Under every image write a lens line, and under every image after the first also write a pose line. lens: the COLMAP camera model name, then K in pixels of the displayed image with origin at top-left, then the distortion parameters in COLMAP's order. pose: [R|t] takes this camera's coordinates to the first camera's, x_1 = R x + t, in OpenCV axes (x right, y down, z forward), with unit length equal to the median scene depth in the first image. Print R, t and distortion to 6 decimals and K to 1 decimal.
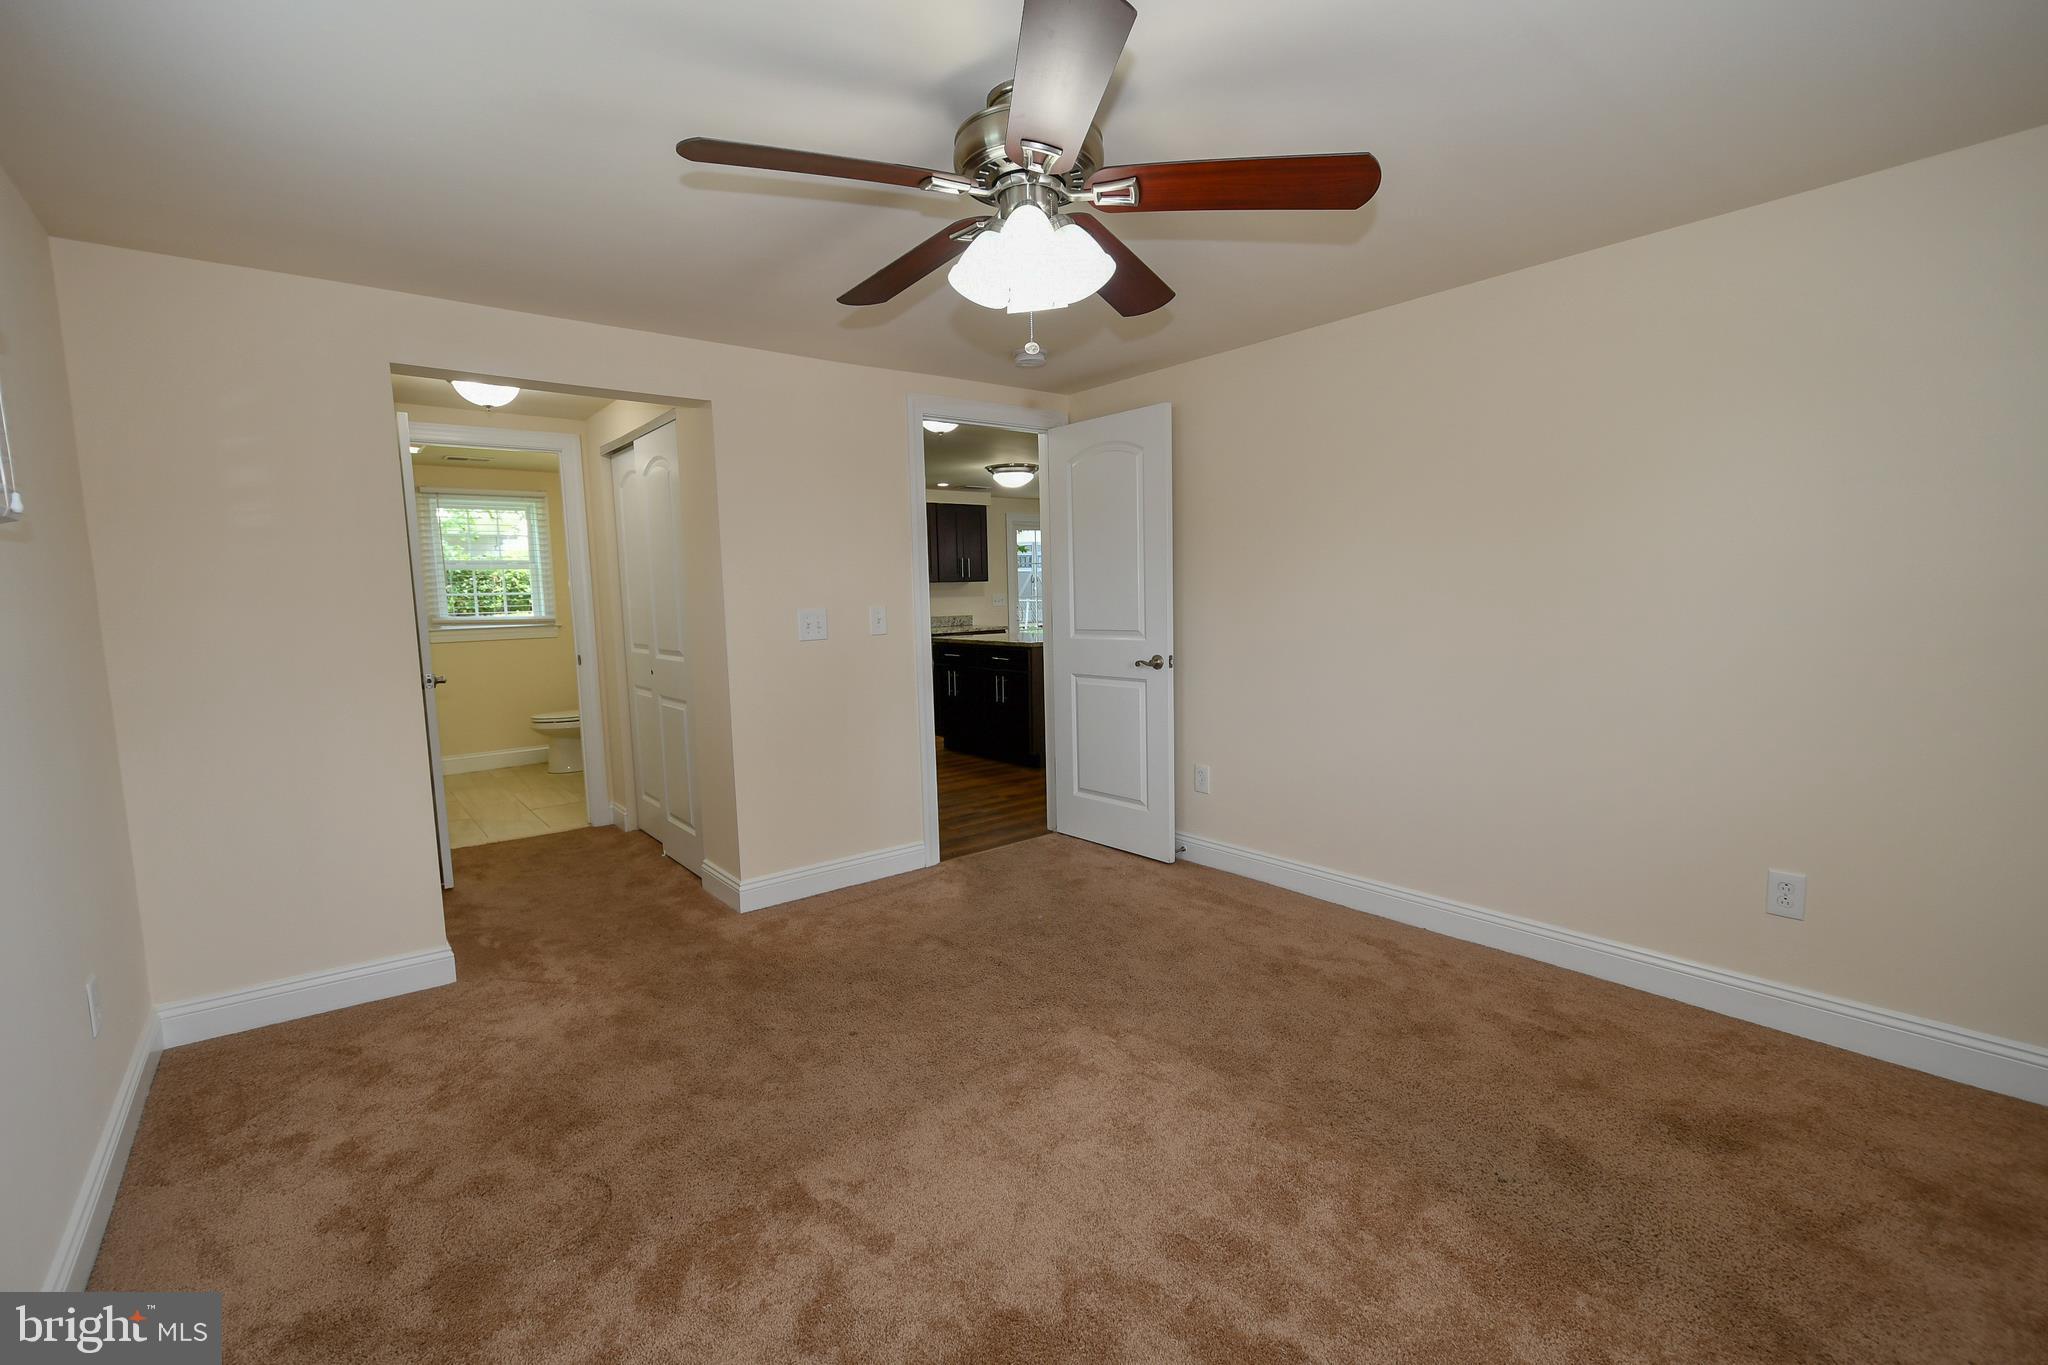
lens RADIAL K [[888.6, 0, 1034.7], [0, 888.6, 683.6], [0, 0, 1]] dist [-0.006432, -0.003910]
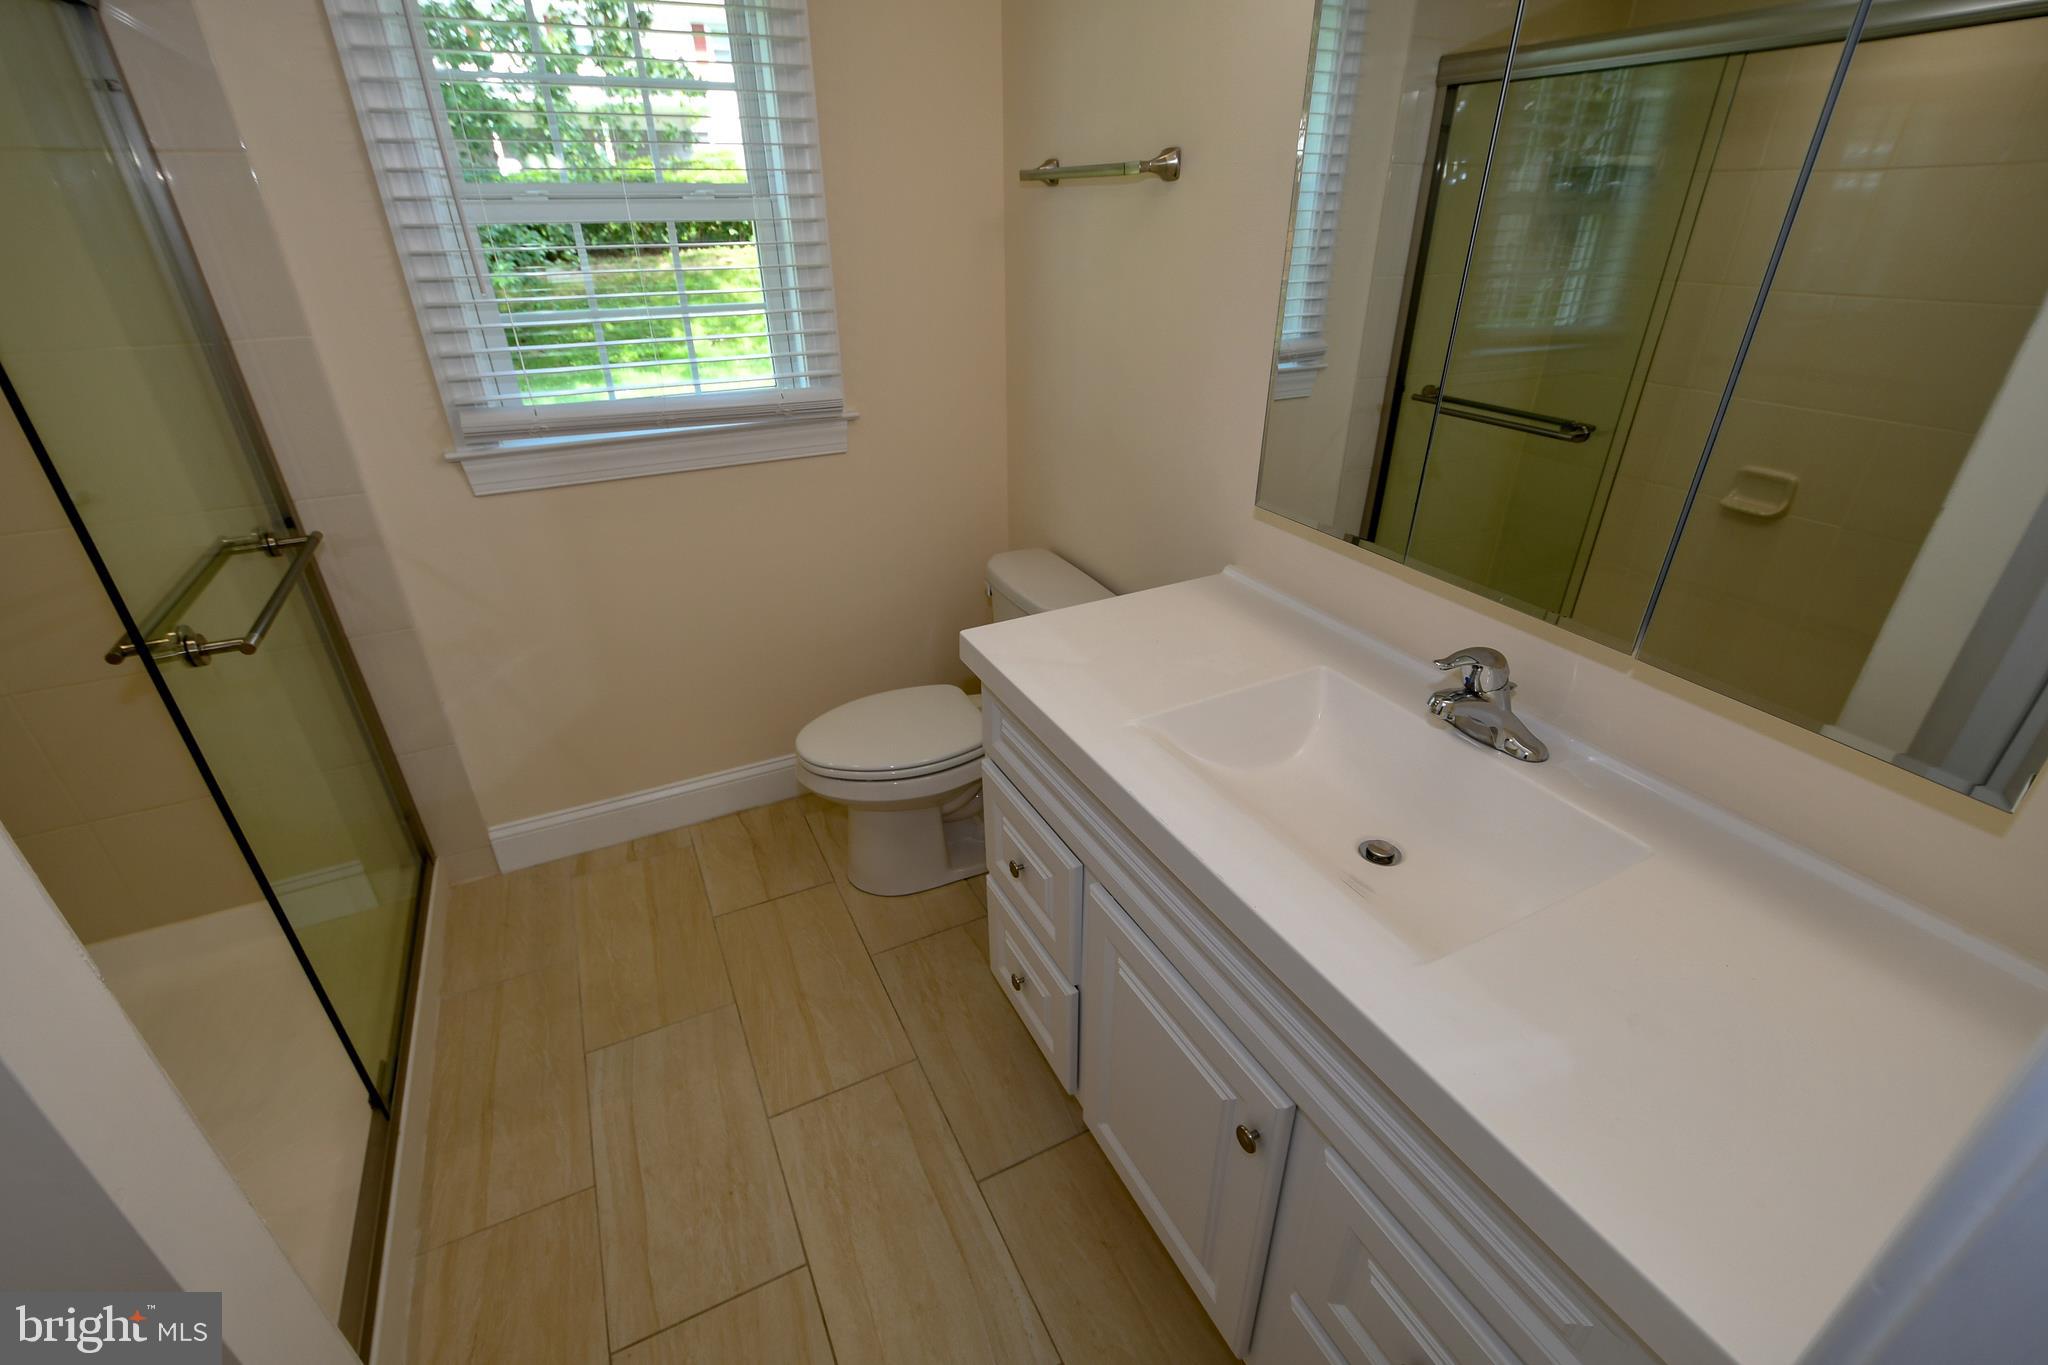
lens RADIAL K [[888.6, 0, 1015.5], [0, 888.6, 685.0], [0, 0, 1]] dist [-0.006432, -0.003910]
pose [[0.972159, 0.124197, -0.198700, -0.447069], [-0.039122, 0.922106, 0.384955, -0.113017], [0.231033, -0.366464, 0.901292, 0.766449]]
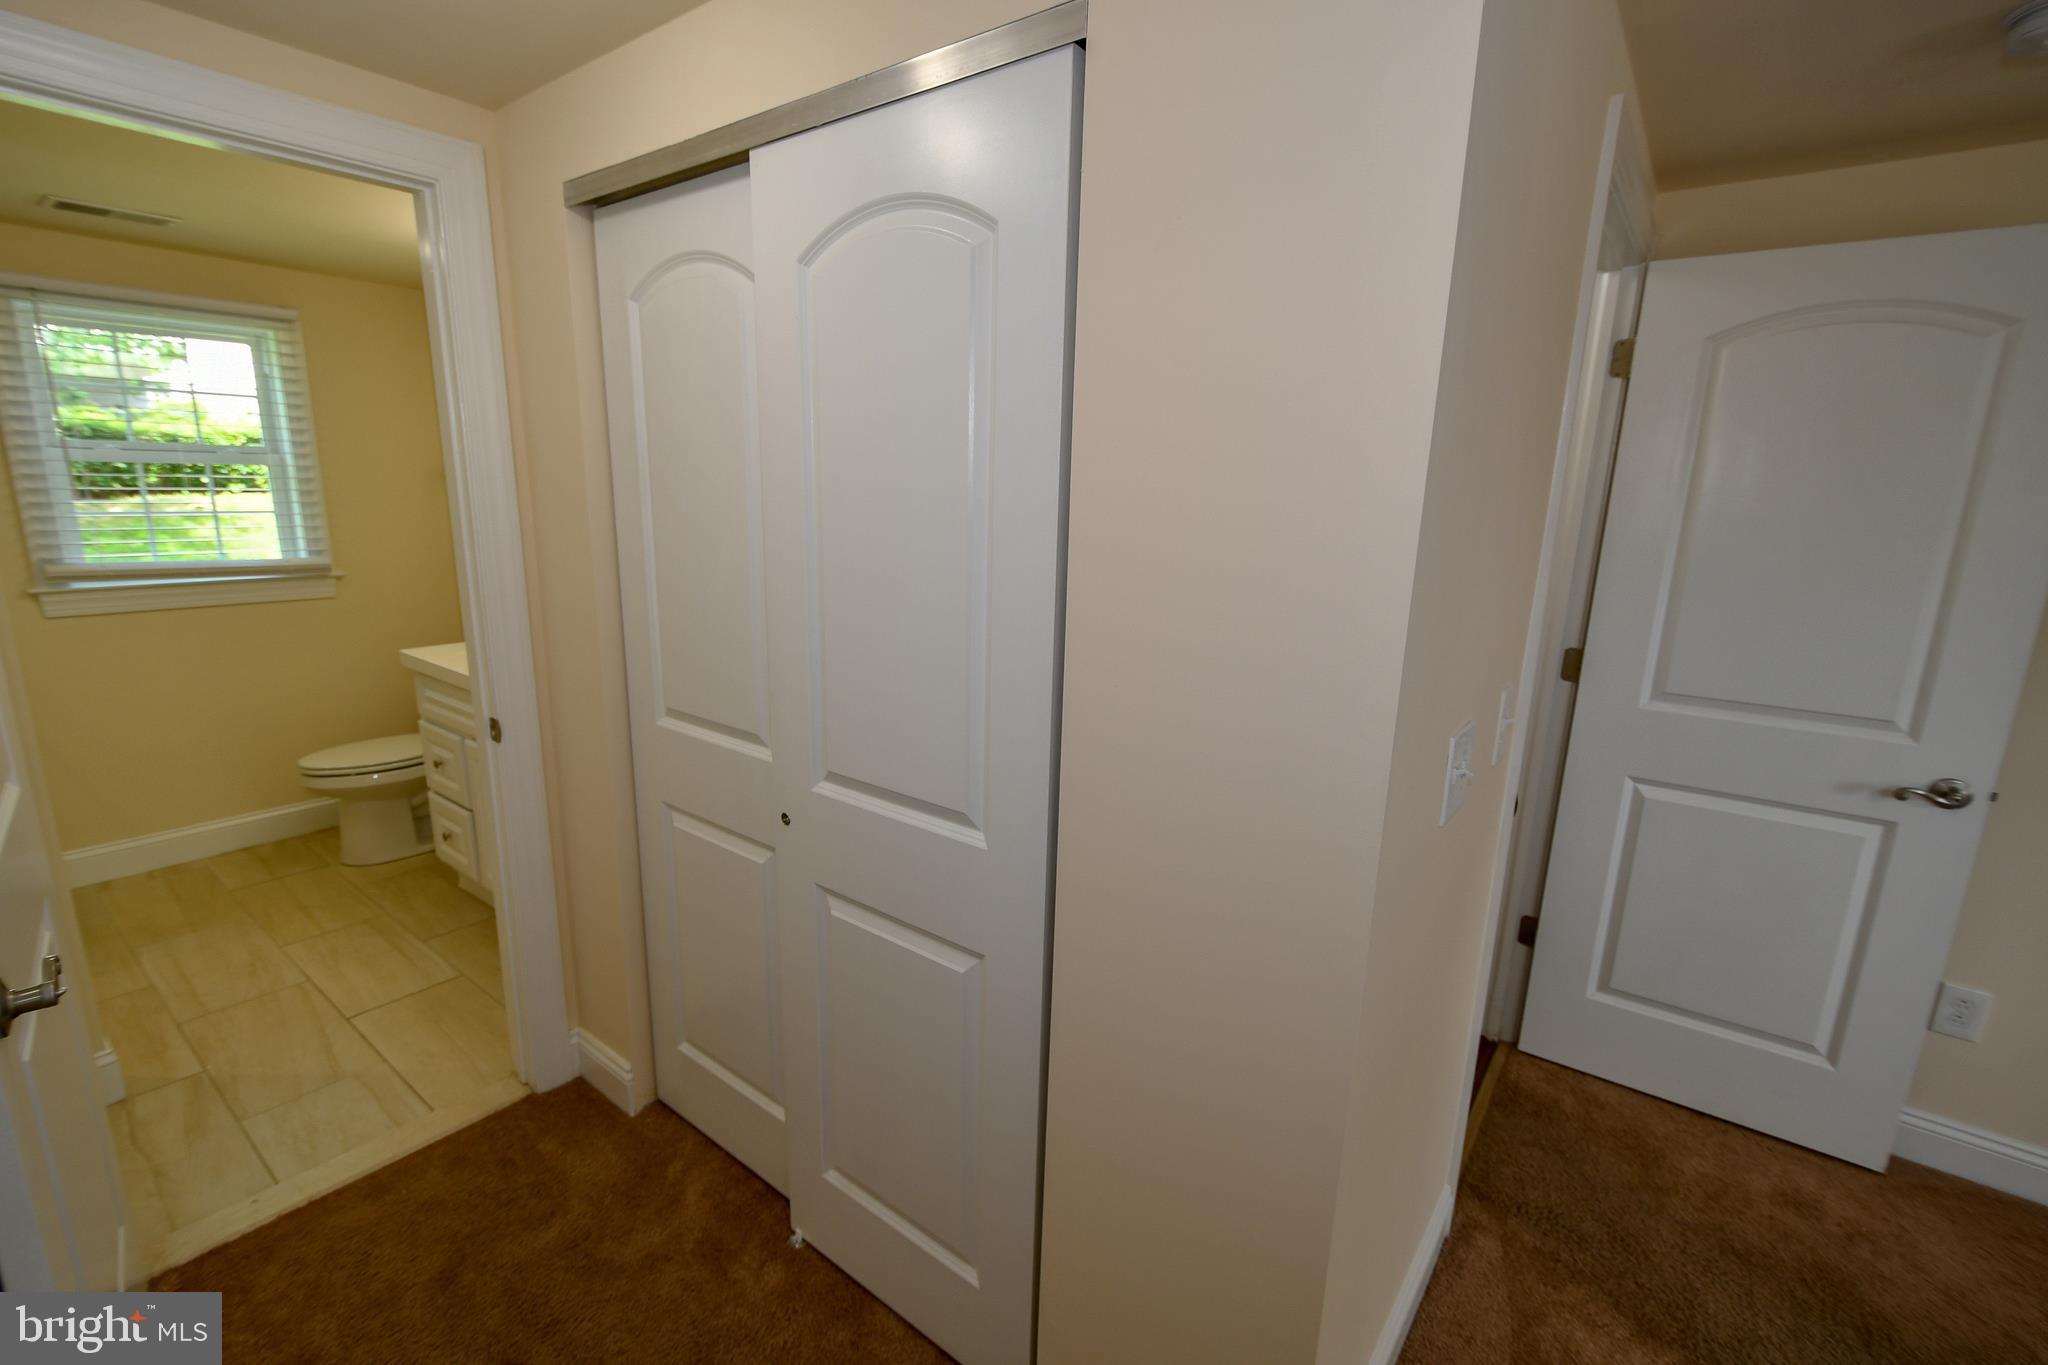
lens RADIAL K [[888.6, 0, 1022.7], [0, 888.6, 684.0], [0, 0, 1]] dist [-0.006432, -0.003910]
pose [[0.971987, -0.002165, 0.235025, -0.292325], [-0.025595, 0.993035, 0.115002, -0.080065], [-0.233637, -0.117796, 0.965162, 0.432457]]
